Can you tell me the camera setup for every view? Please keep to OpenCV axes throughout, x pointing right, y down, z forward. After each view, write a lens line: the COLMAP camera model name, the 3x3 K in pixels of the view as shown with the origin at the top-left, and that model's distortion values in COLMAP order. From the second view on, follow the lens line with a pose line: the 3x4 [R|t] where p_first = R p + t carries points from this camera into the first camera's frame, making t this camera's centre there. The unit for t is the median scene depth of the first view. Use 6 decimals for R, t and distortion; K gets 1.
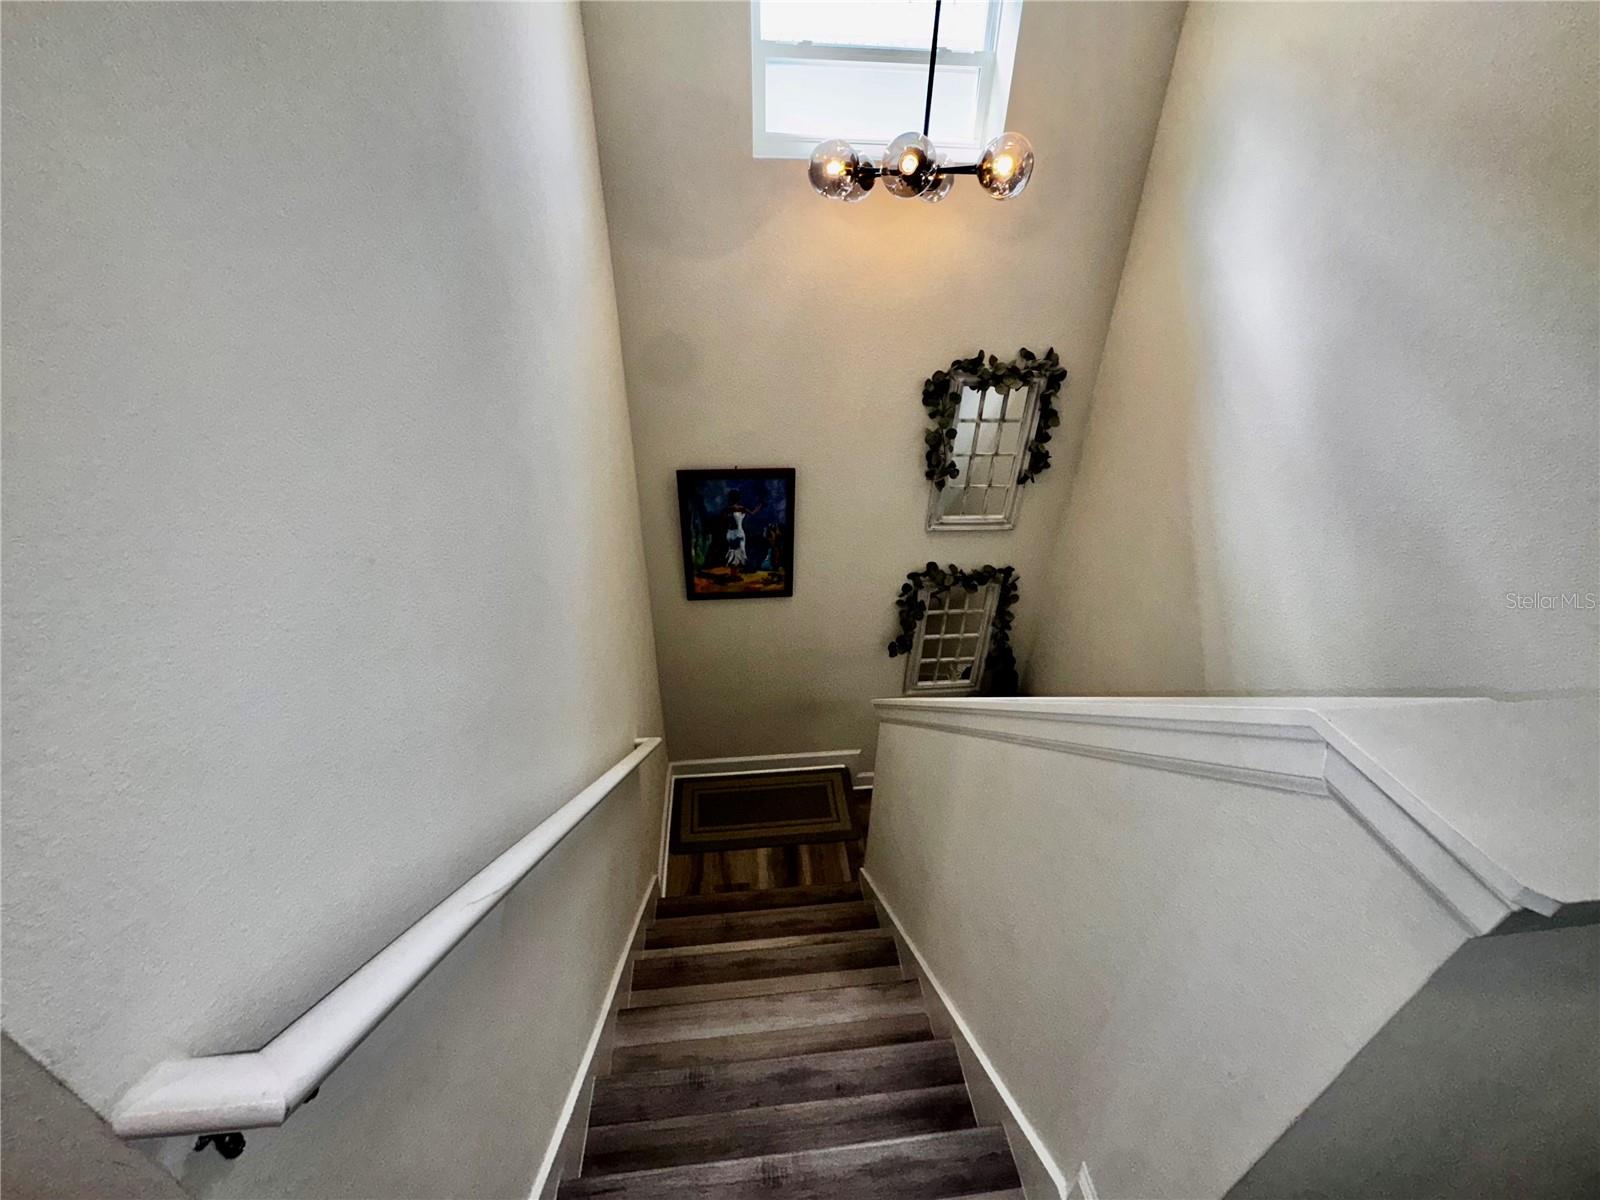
lens RADIAL K [[639.3, 0, 800.9], [0, 639.3, 597.6], [0, 0, 1]] dist [-0.001707, -0.000196]
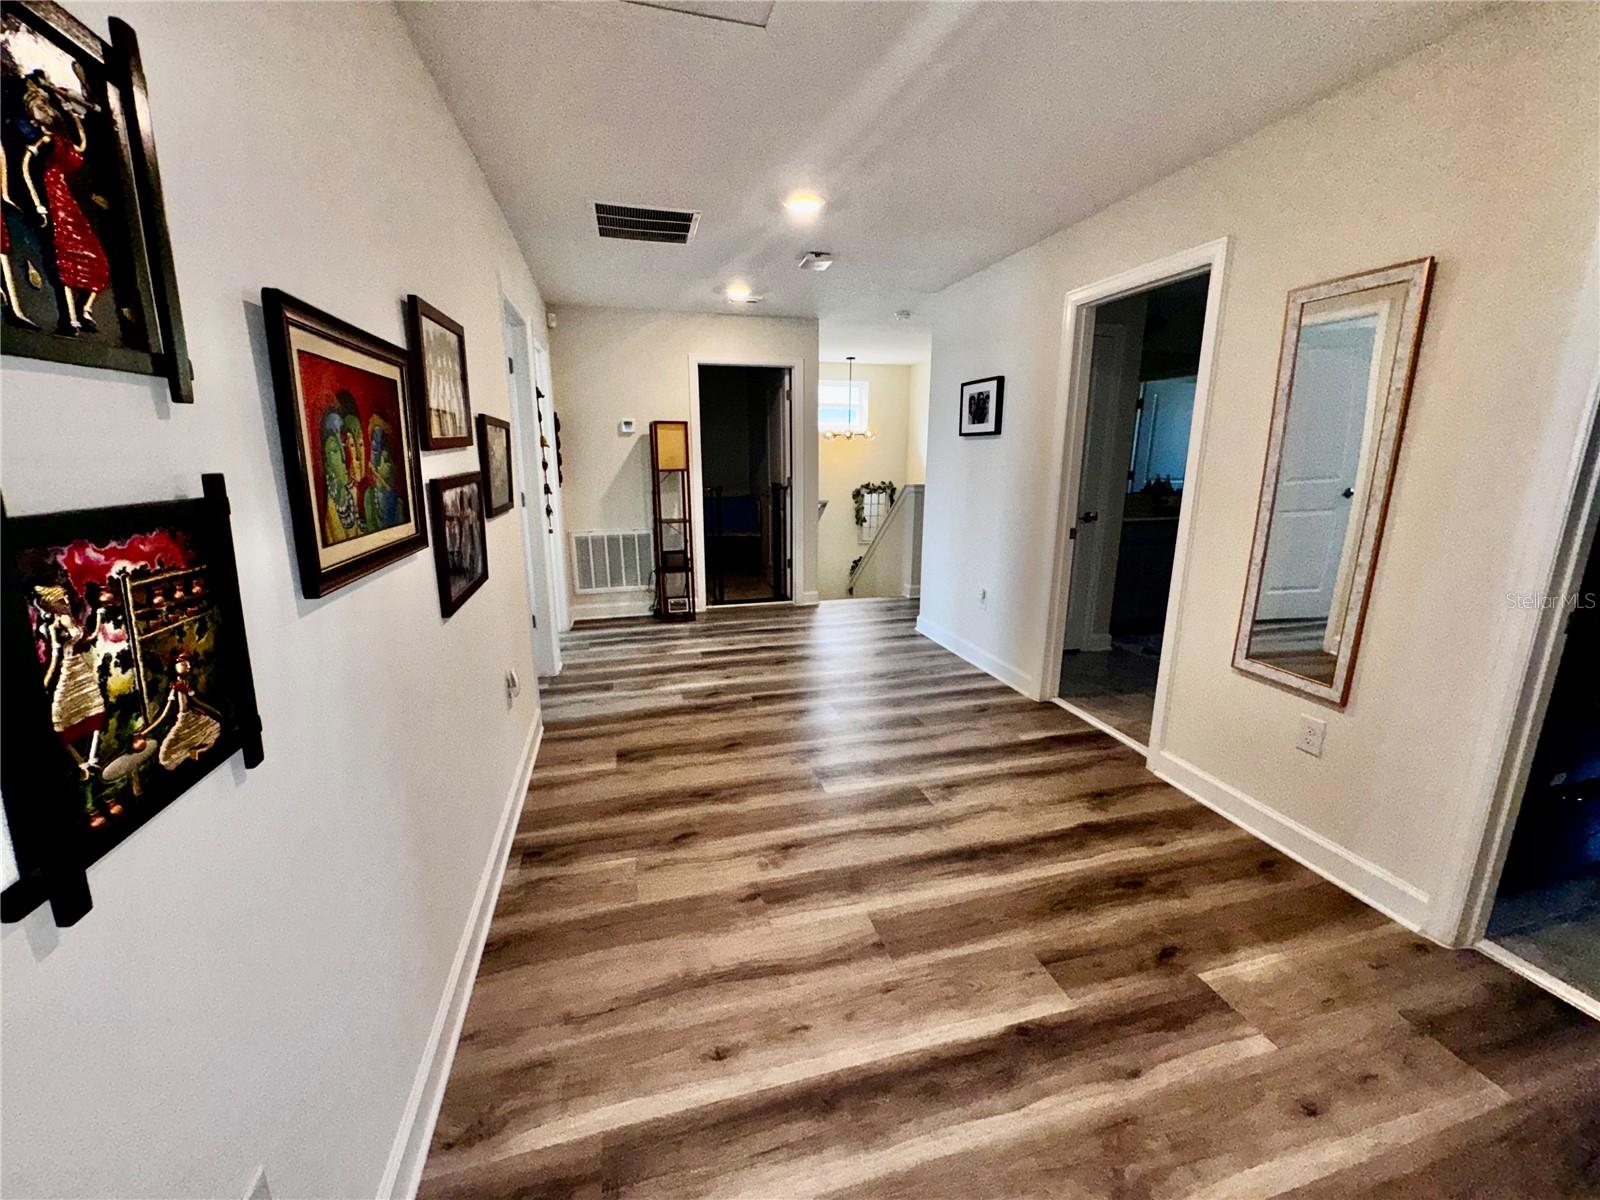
lens RADIAL K [[639.3, 0, 796.1], [0, 639.3, 596.6], [0, 0, 1]] dist [-0.001707, -0.000196]
pose [[0.989977, -0.042676, 0.134628, -0.514924], [0.082558, 0.948286, -0.306491, 1.067471], [-0.114586, 0.314534, 0.942305, -1.725413]]
